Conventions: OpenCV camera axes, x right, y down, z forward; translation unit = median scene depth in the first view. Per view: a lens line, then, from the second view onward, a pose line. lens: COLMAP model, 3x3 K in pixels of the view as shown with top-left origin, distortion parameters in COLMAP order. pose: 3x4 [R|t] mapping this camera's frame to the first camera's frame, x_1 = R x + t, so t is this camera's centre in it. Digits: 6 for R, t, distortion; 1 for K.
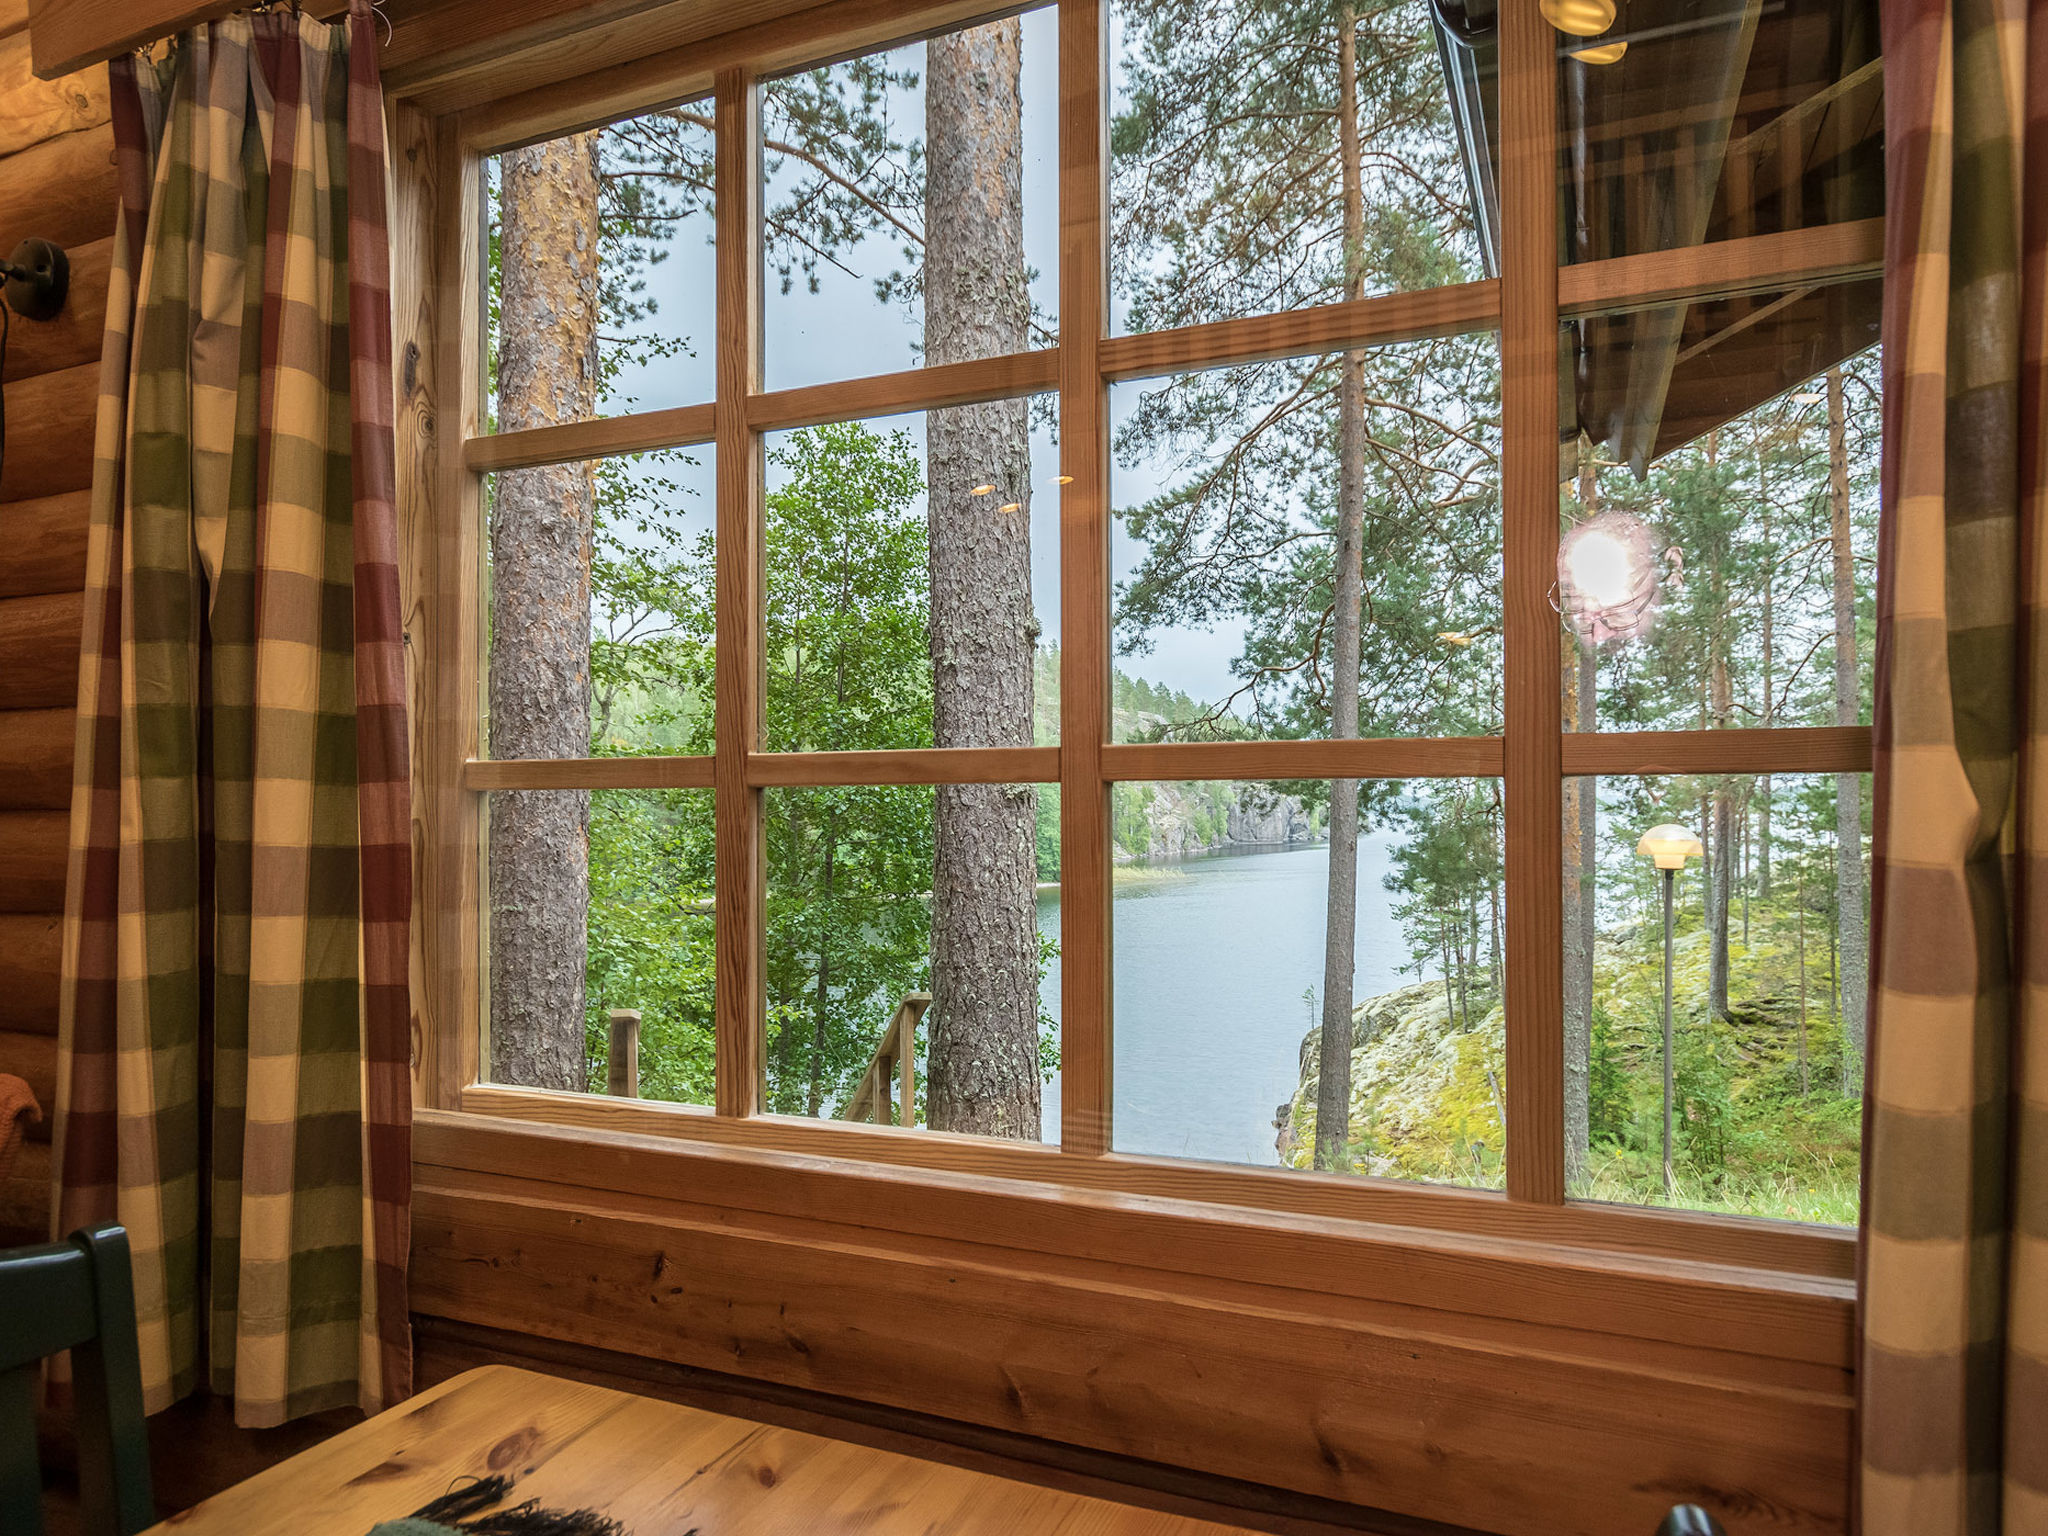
lens RADIAL K [[1261.2, 0, 1032.5], [0, 1261.2, 788.2], [0, 0, 1]] dist [-0.027582, 0.007825]
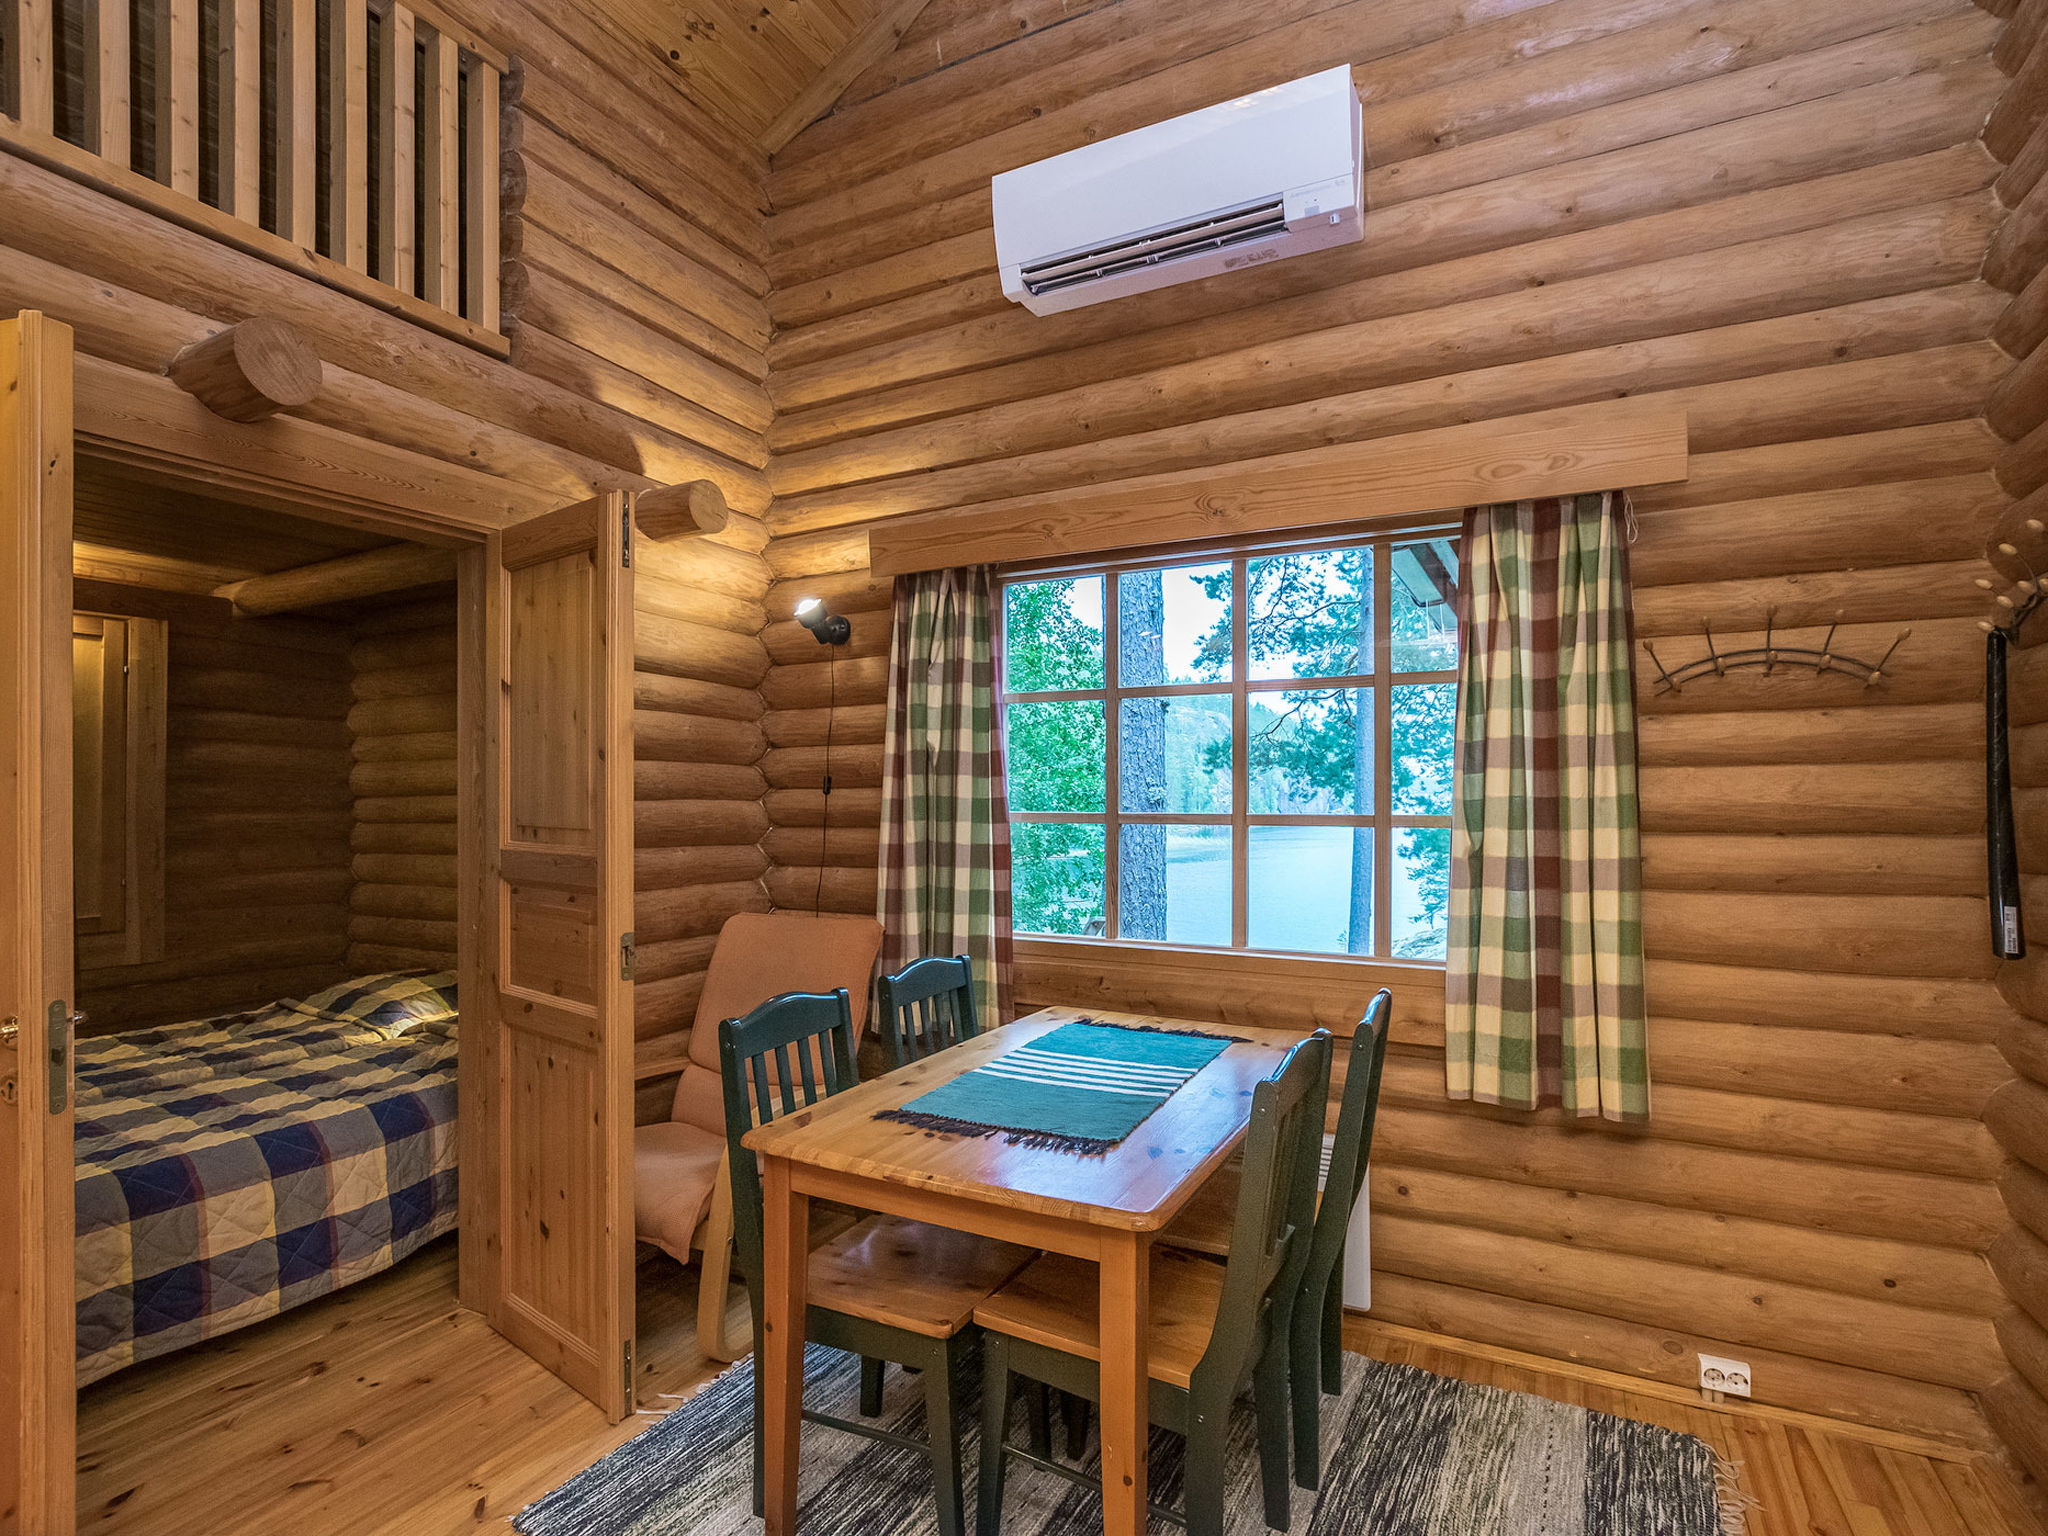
lens RADIAL K [[1023.1, 0, 1045.8], [0, 1023.1, 784.1], [0, 0, 1]] dist [-0.019875, -0.000238]
pose [[0.997572, 0.002120, -0.069604, -0.024079], [-0.001253, 0.999921, 0.012506, -0.012727], [0.069625, -0.012388, 0.997496, -0.141654]]
